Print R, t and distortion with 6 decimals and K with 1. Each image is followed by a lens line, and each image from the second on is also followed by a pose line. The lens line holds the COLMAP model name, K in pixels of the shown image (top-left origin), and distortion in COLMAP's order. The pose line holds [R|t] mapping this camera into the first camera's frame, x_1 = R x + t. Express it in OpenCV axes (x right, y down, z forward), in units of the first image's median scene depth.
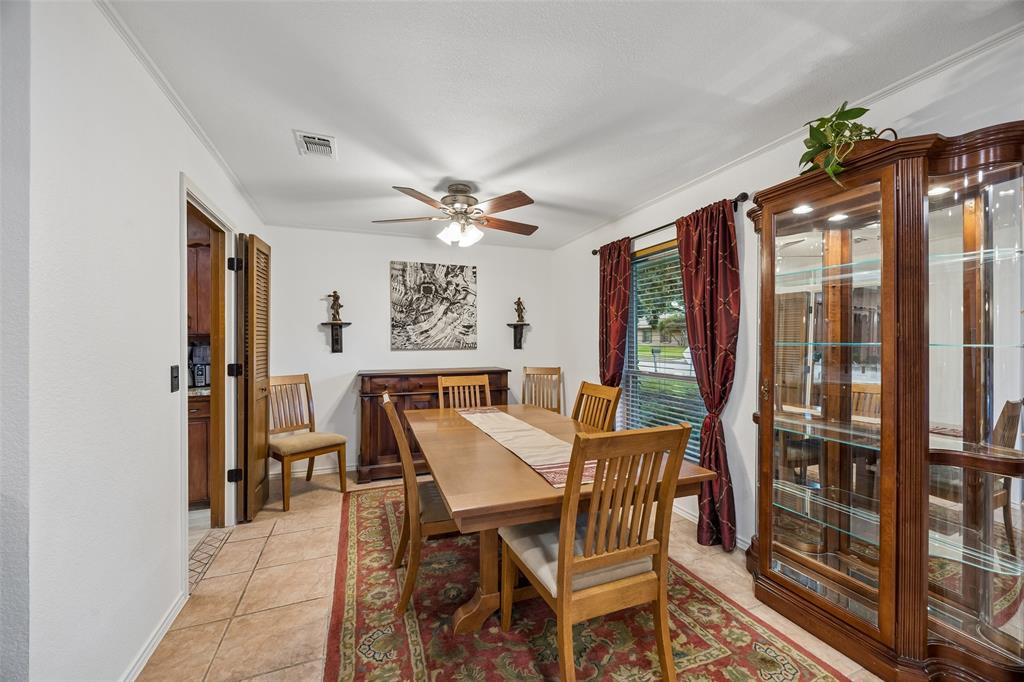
lens RADIAL K [[388.3, 0, 513.5], [0, 388.3, 340.4], [0, 0, 1]] dist [-0.001270, -0.000053]
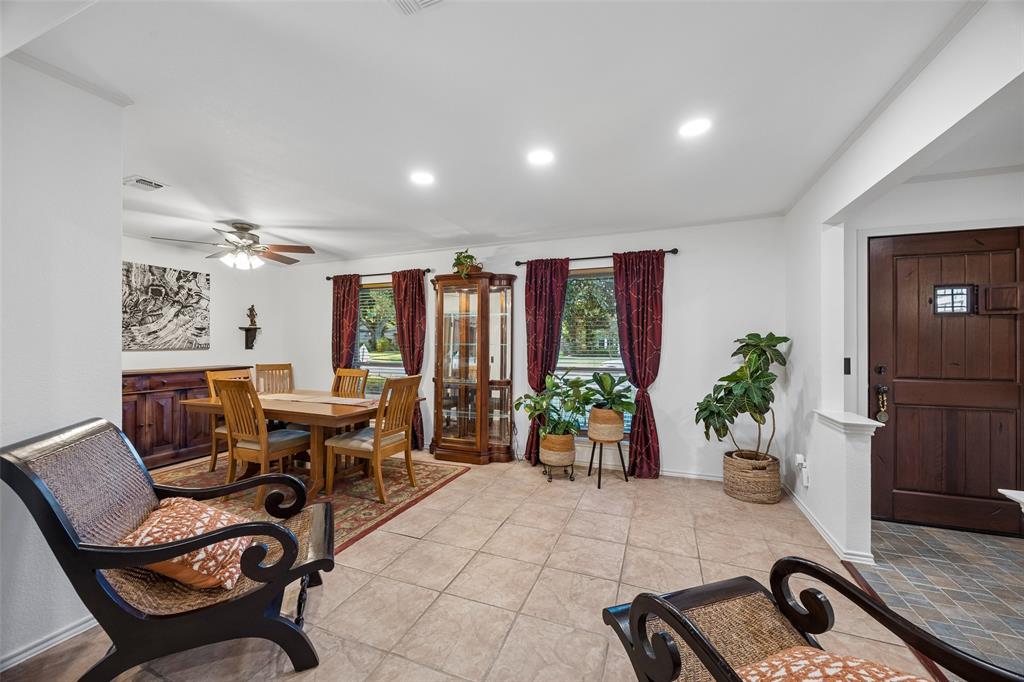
lens RADIAL K [[388.3, 0, 513.5], [0, 388.3, 340.4], [0, 0, 1]] dist [-0.001270, -0.000053]
pose [[0.676712, 0.008828, 0.736195, -0.374248], [-0.004119, 0.999958, -0.008205, 0.002612], [-0.736237, 0.002520, 0.676720, -0.435525]]
